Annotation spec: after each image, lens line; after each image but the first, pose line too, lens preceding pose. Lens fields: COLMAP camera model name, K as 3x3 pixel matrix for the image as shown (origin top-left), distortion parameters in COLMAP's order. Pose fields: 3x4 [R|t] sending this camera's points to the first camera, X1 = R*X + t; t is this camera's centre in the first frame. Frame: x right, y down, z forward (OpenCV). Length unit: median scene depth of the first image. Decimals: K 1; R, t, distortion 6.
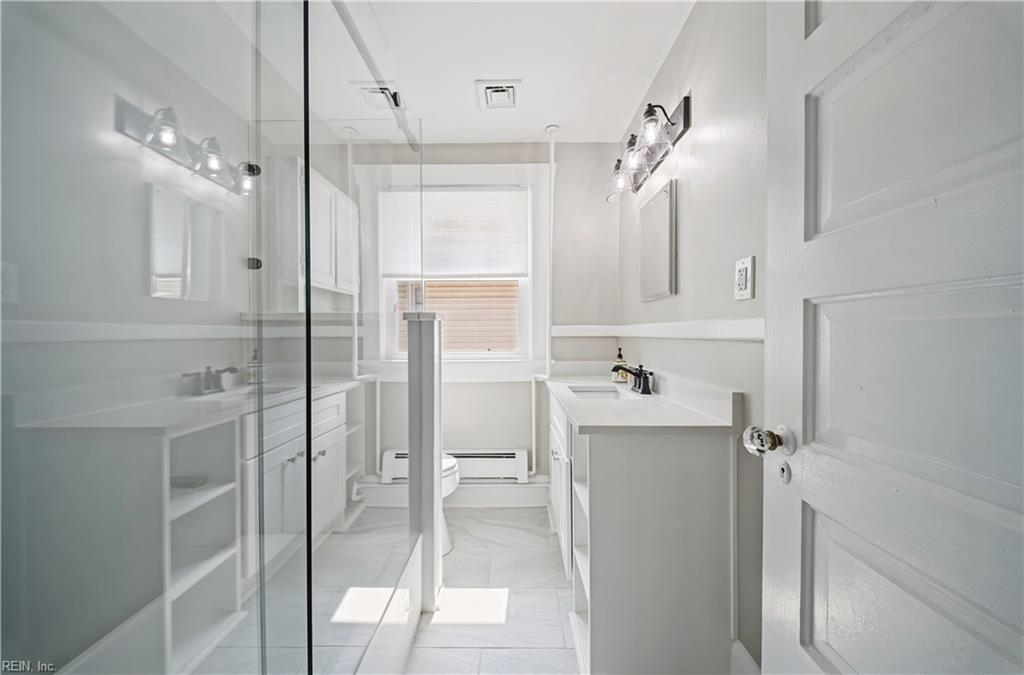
lens RADIAL K [[358.9, 0, 511.4], [0, 358.9, 335.4], [0, 0, 1]] dist [0.012114, -0.000399]
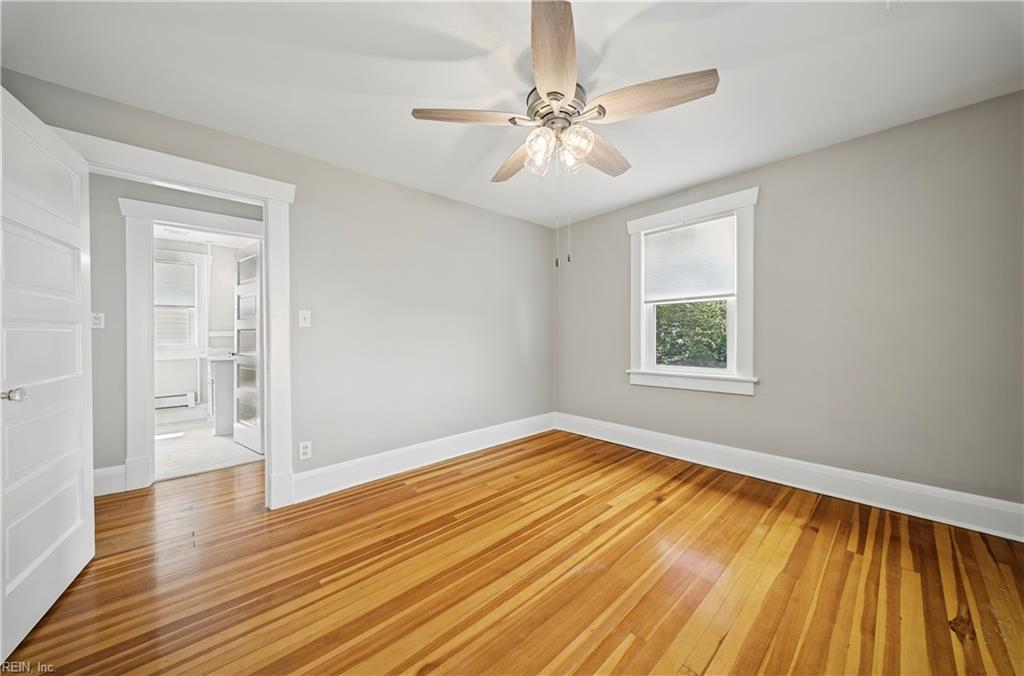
lens RADIAL K [[358.9, 0, 511.9], [0, 358.9, 332.9], [0, 0, 1]] dist [0.012114, -0.000399]
pose [[0.730844, -0.002677, 0.682539, -0.042528], [0.009093, 0.999942, -0.005814, 0.009941], [-0.682484, 0.010455, 0.730826, -1.775074]]
